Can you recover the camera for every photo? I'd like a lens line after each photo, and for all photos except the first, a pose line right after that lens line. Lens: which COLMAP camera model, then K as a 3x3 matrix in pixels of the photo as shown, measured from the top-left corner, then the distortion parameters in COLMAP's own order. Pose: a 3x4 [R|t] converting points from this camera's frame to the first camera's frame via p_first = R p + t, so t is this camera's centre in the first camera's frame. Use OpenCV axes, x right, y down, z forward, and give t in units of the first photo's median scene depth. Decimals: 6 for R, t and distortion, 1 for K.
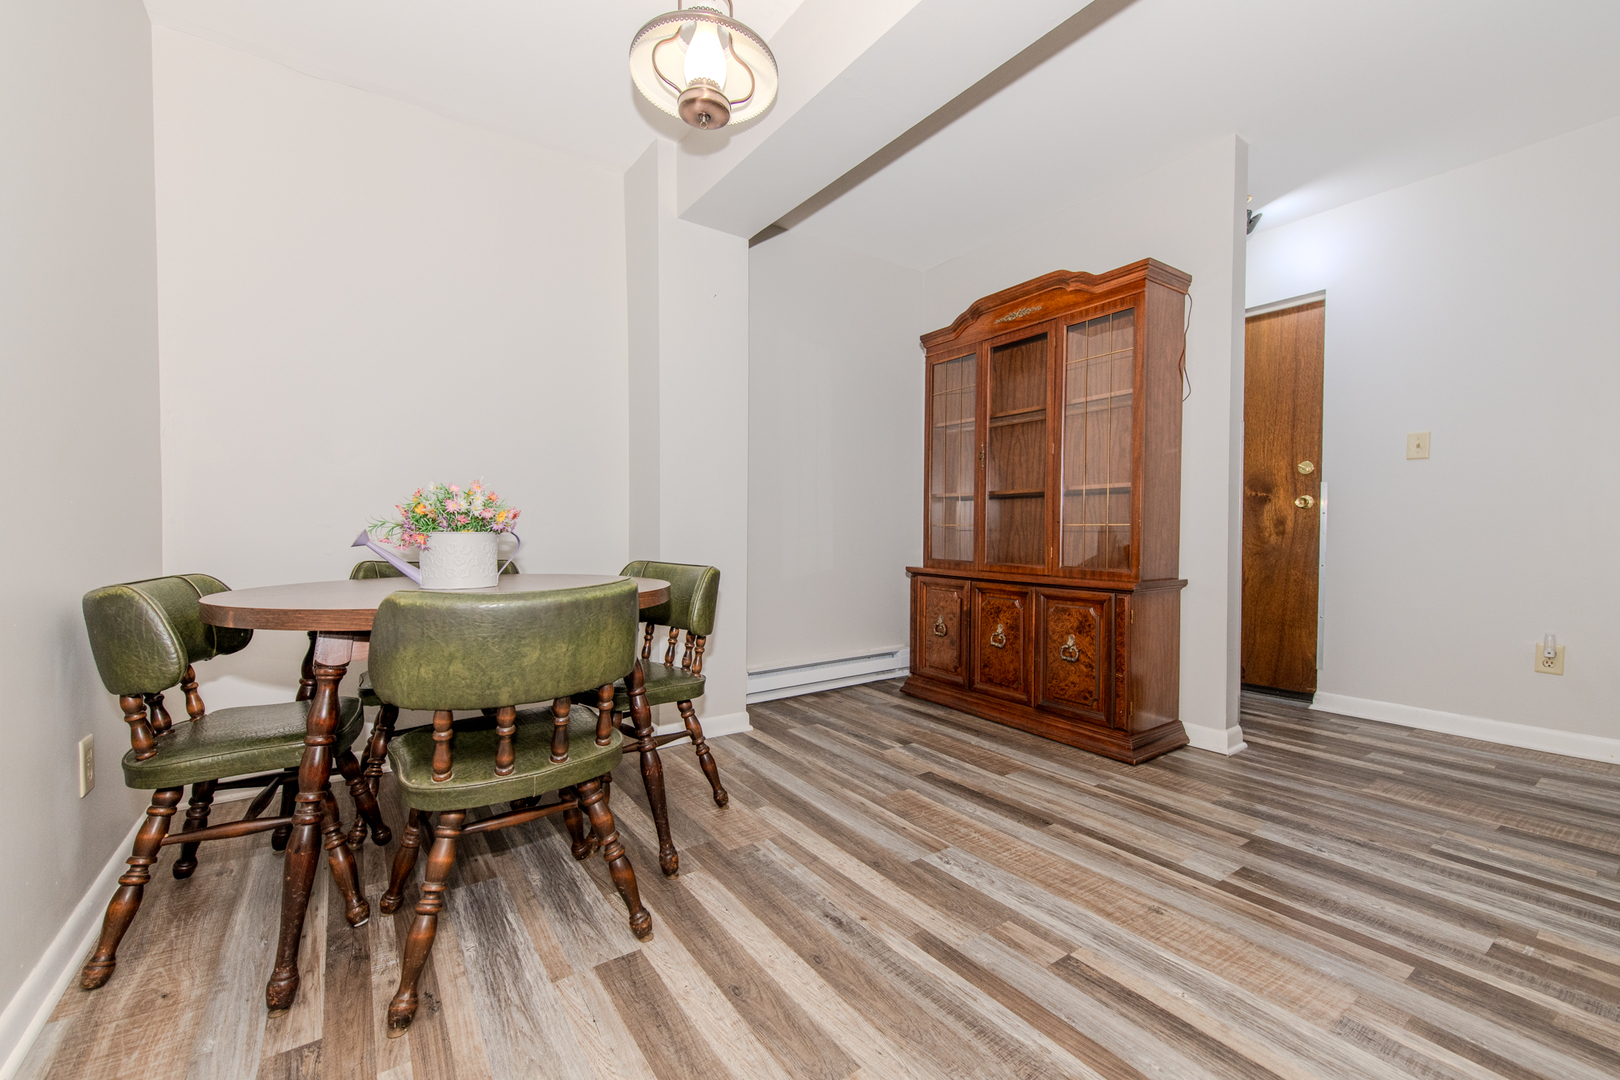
lens RADIAL K [[657.0, 0, 800.6], [0, 657.0, 537.2], [0, 0, 1]] dist [0.018511, -0.007280]
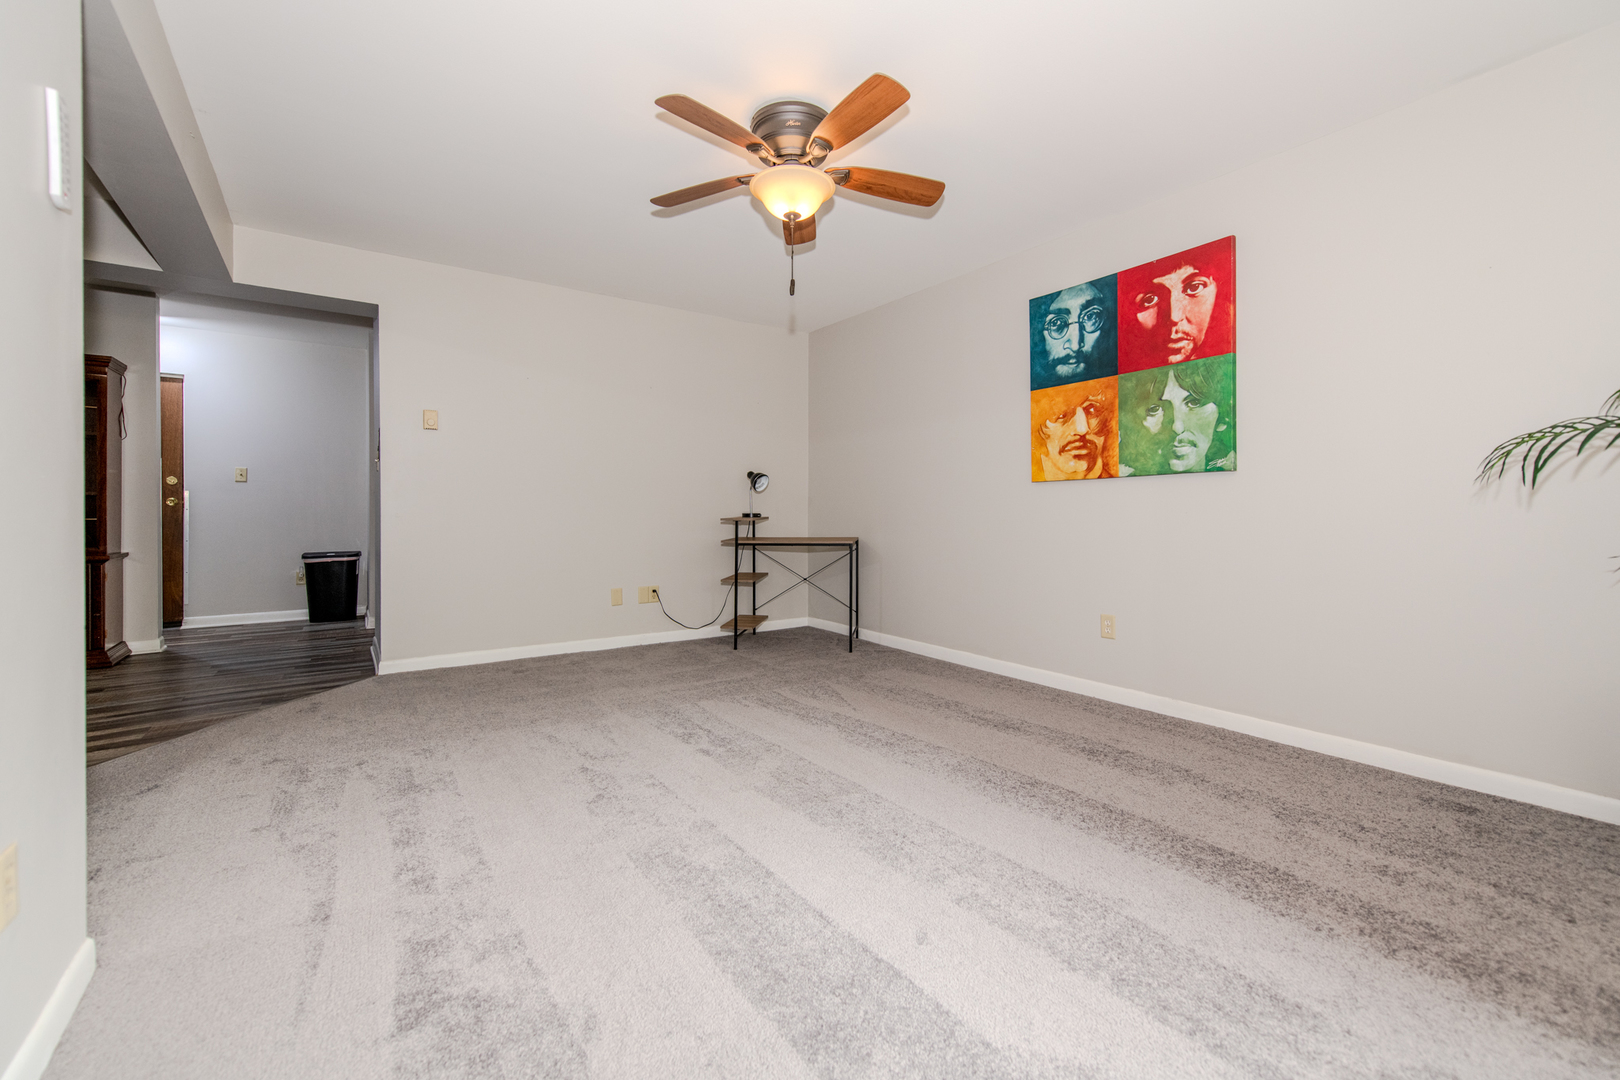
lens RADIAL K [[657.0, 0, 800.6], [0, 657.0, 537.2], [0, 0, 1]] dist [0.018511, -0.007280]
pose [[0.007277, -0.037444, 0.999272, -0.835608], [0.007178, 0.999275, 0.037392, -0.017400], [-0.999948, 0.006901, 0.007540, -0.531534]]
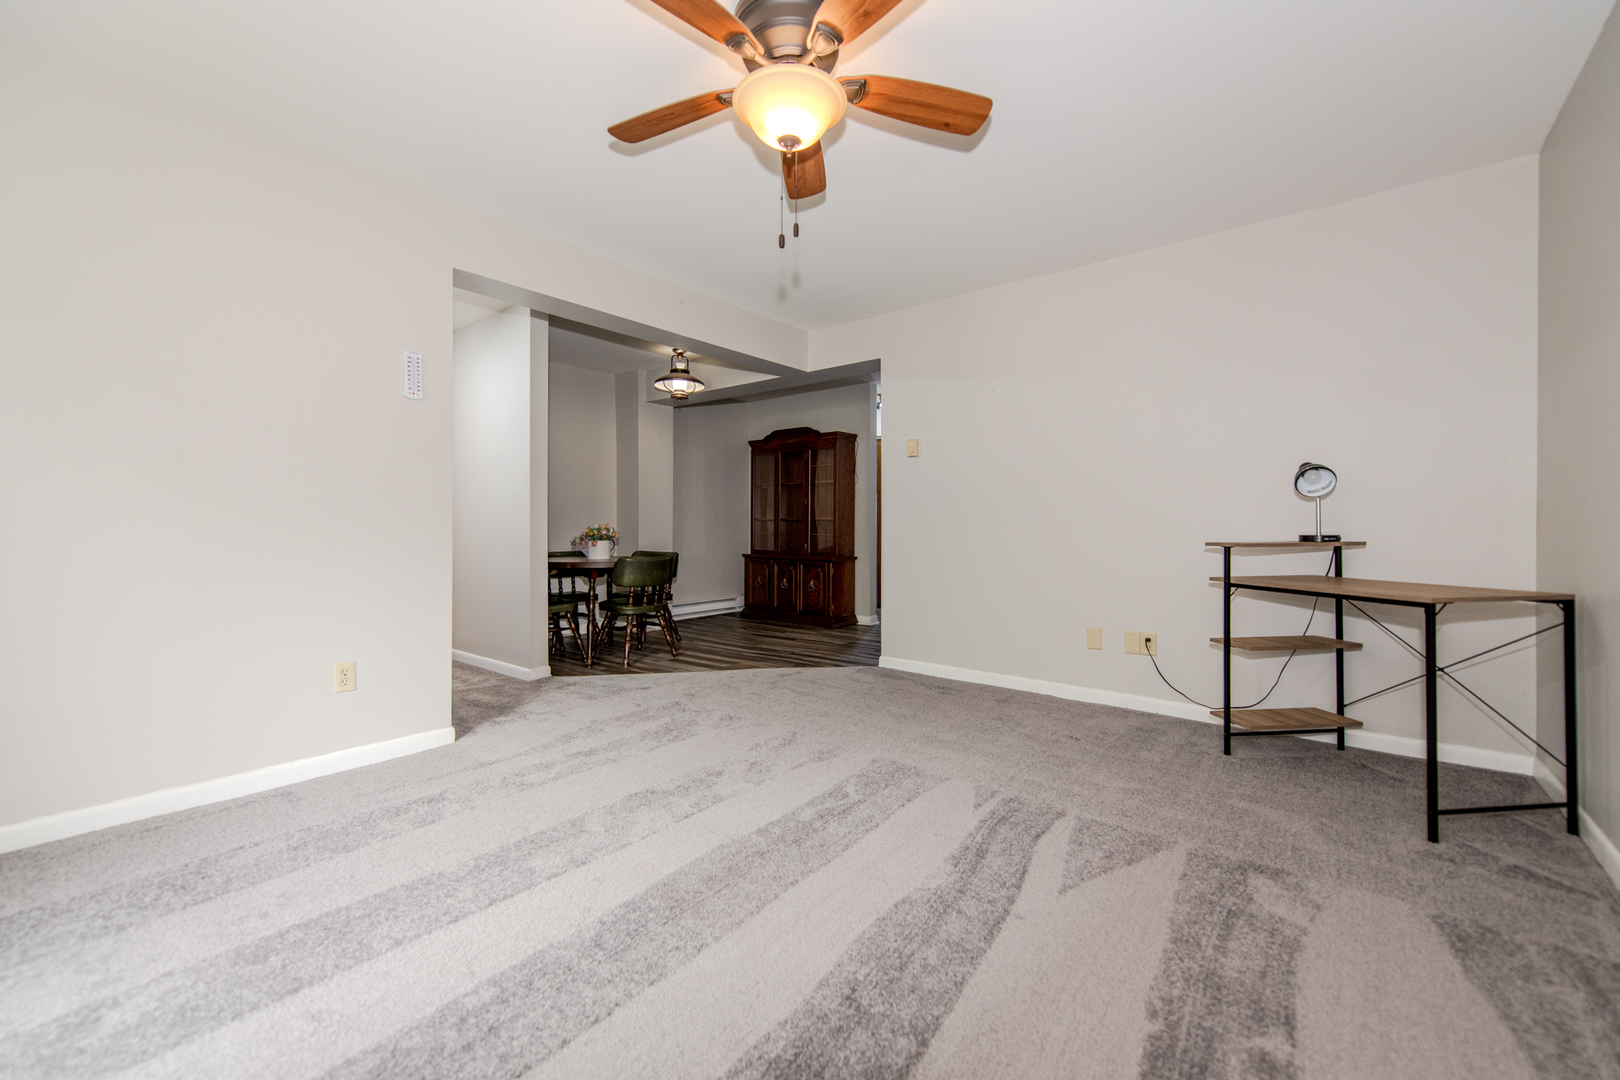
lens RADIAL K [[657.0, 0, 800.6], [0, 657.0, 537.2], [0, 0, 1]] dist [0.018511, -0.007280]
pose [[0.963152, -0.004717, 0.268917, -0.226346], [0.002652, 0.999964, 0.008045, -0.023207], [-0.268945, -0.007035, 0.963130, -1.072204]]
